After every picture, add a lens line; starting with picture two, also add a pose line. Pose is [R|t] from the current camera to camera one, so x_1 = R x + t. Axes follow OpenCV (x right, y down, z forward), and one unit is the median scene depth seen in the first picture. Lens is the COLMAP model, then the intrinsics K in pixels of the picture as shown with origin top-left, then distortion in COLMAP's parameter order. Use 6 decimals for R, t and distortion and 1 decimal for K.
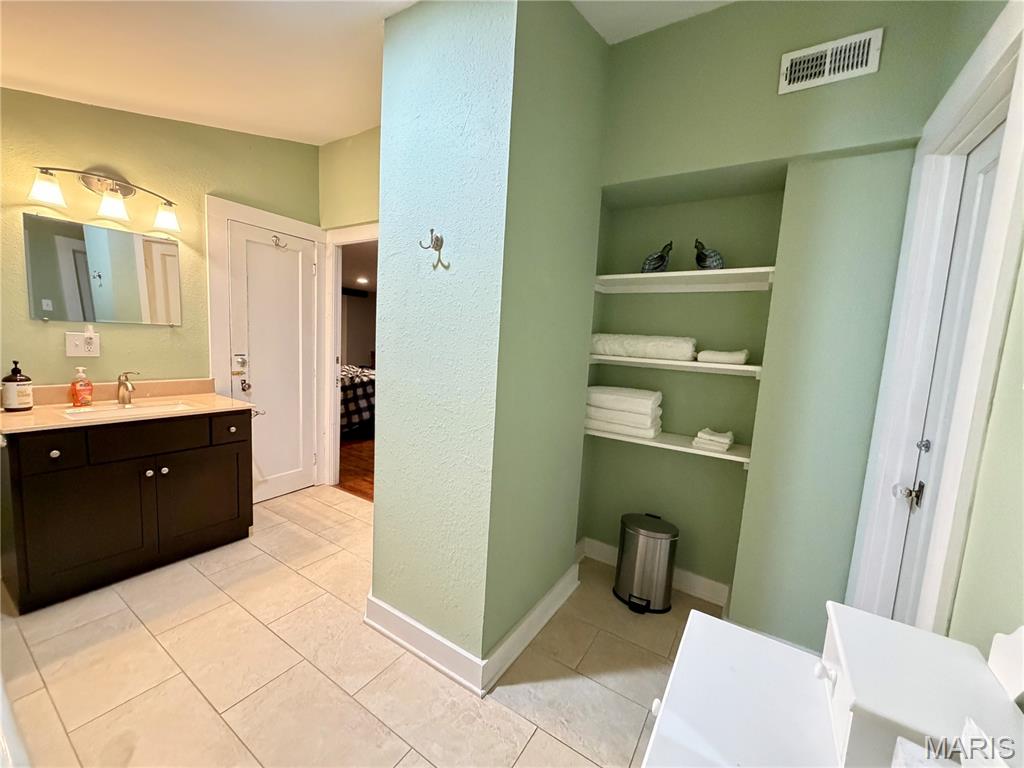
lens RADIAL K [[408.0, 0, 510.8], [0, 408.0, 383.6], [0, 0, 1]] dist [0.004729, 0.000032]
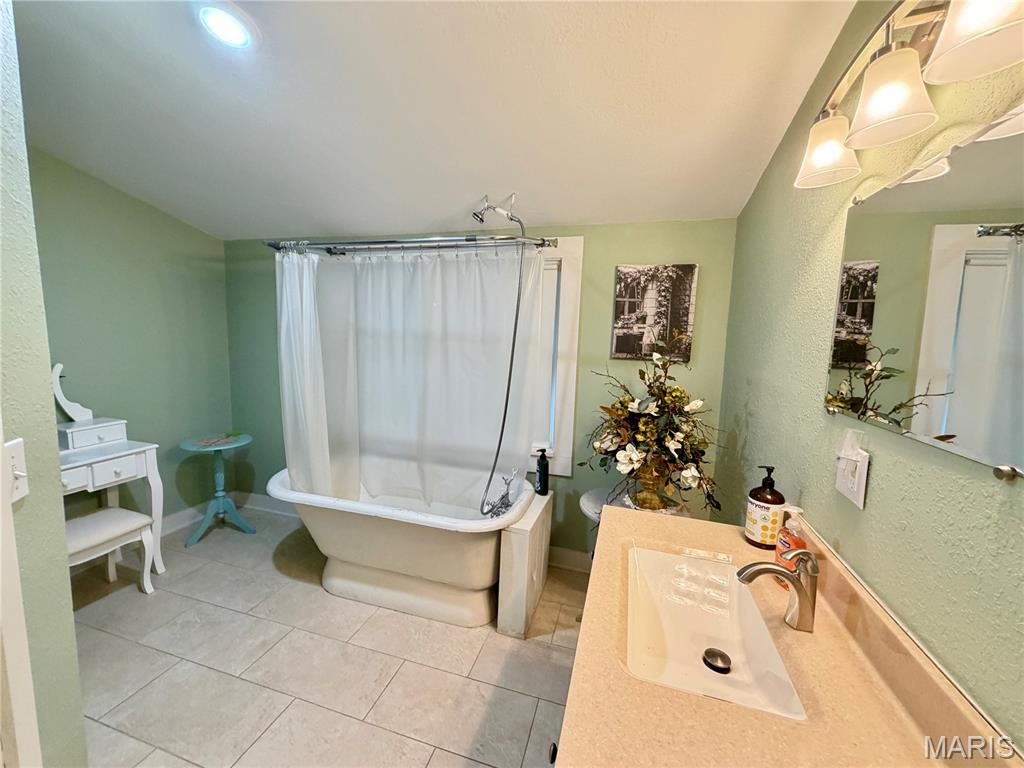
lens RADIAL K [[408.0, 0, 513.1], [0, 408.0, 381.9], [0, 0, 1]] dist [0.004729, 0.000032]
pose [[-0.956263, -0.056175, -0.287065, -0.772771], [-0.119670, 0.970630, 0.208702, -0.314454], [0.266910, 0.233927, -0.934900, 1.723999]]
